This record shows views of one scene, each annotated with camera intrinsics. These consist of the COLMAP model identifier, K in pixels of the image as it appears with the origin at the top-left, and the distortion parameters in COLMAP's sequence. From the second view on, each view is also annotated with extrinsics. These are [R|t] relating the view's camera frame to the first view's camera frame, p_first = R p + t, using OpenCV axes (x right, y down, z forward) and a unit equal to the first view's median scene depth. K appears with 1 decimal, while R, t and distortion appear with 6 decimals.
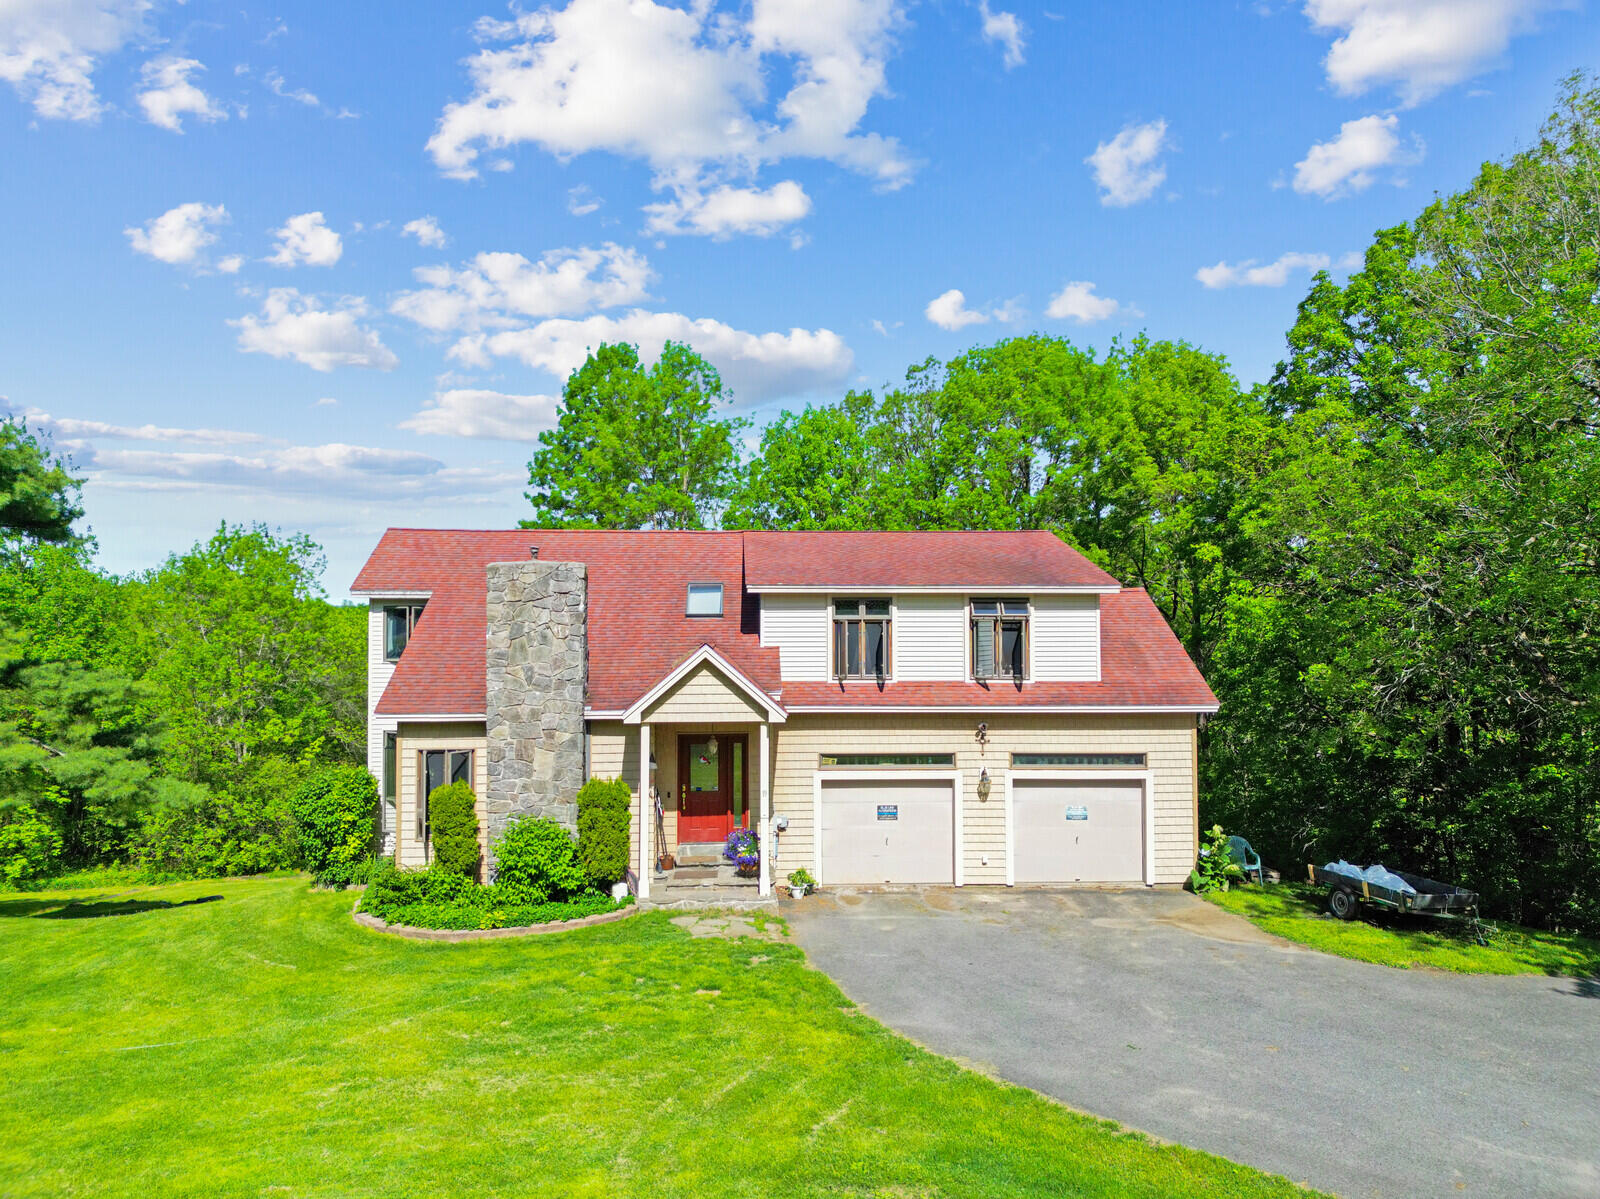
lens RADIAL K [[1114.2, 0, 800.0], [0, 1114.2, 599.5], [0, 0, 1]] dist [0.070914, -0.075164]
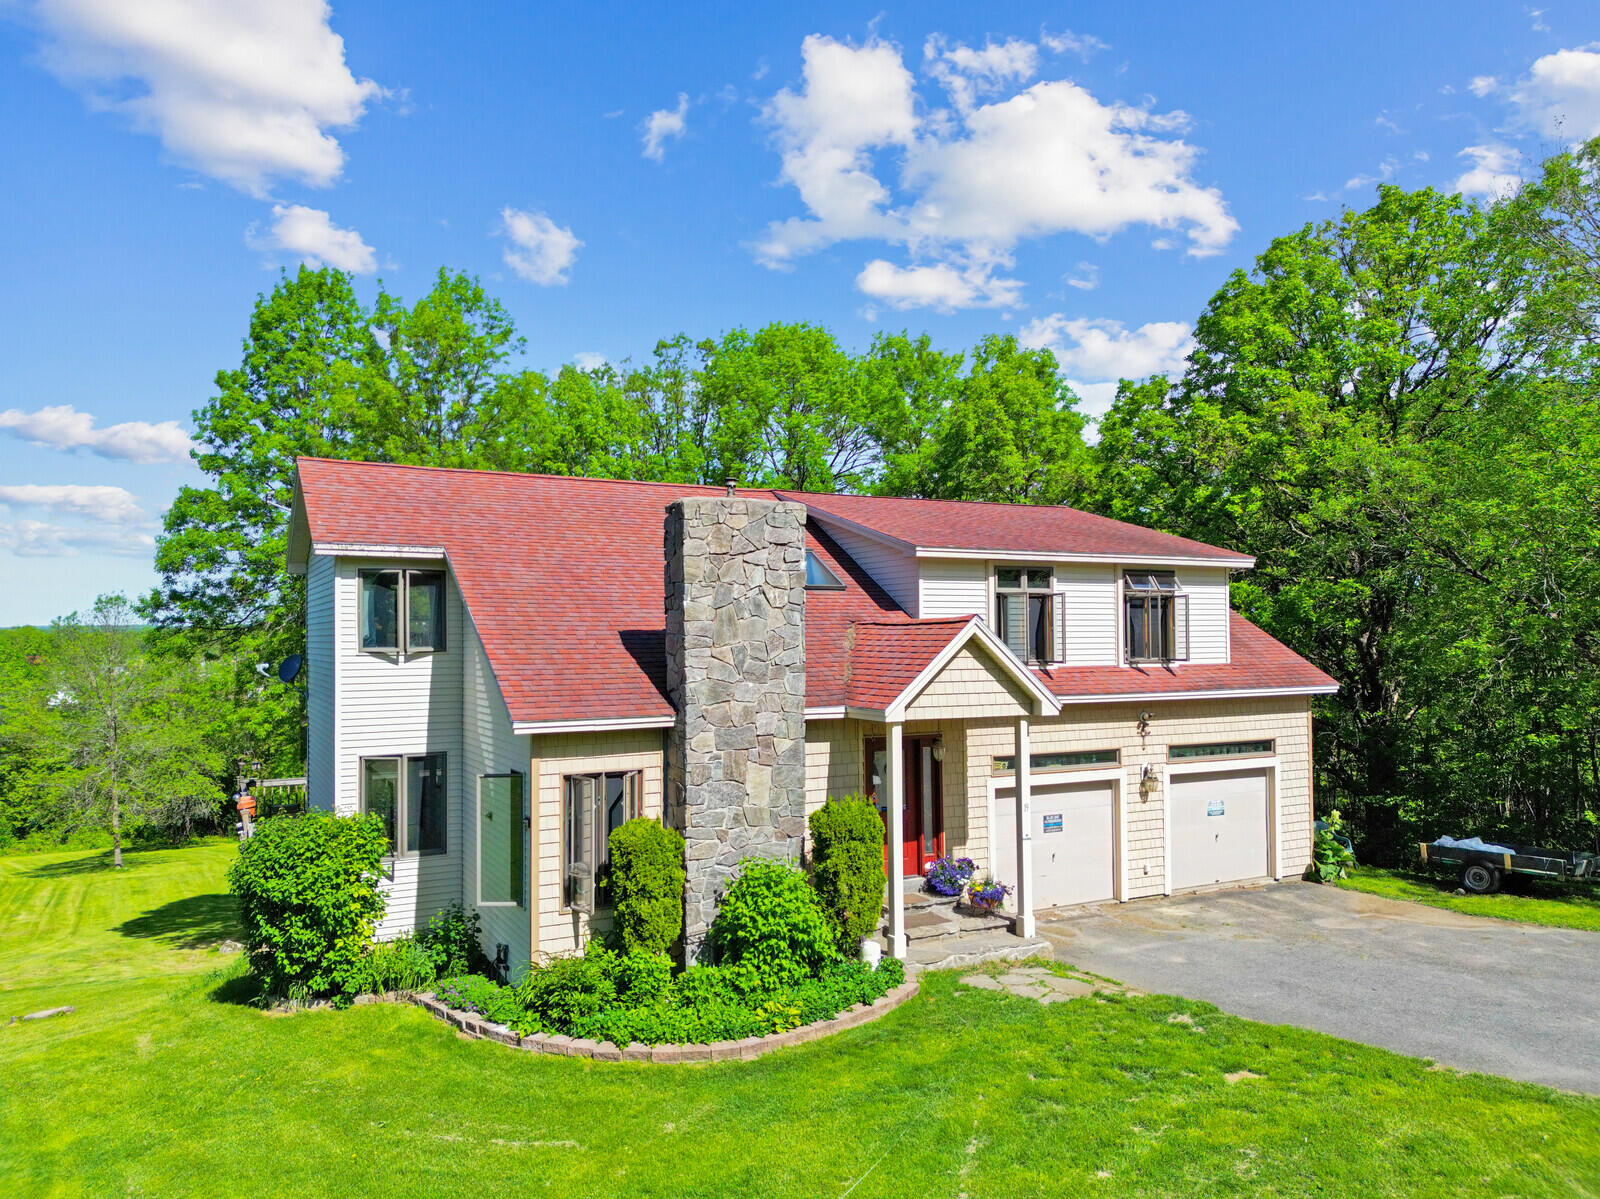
lens RADIAL K [[1121.1, 0, 796.6], [0, 1121.1, 614.9], [0, 0, 1]] dist [0.061903, -0.064030]
pose [[0.909506, 0.003614, 0.415676, -0.450288], [-0.003124, 0.999993, -0.001857, 0.036664], [-0.415680, 0.000390, 0.909511, 0.311059]]
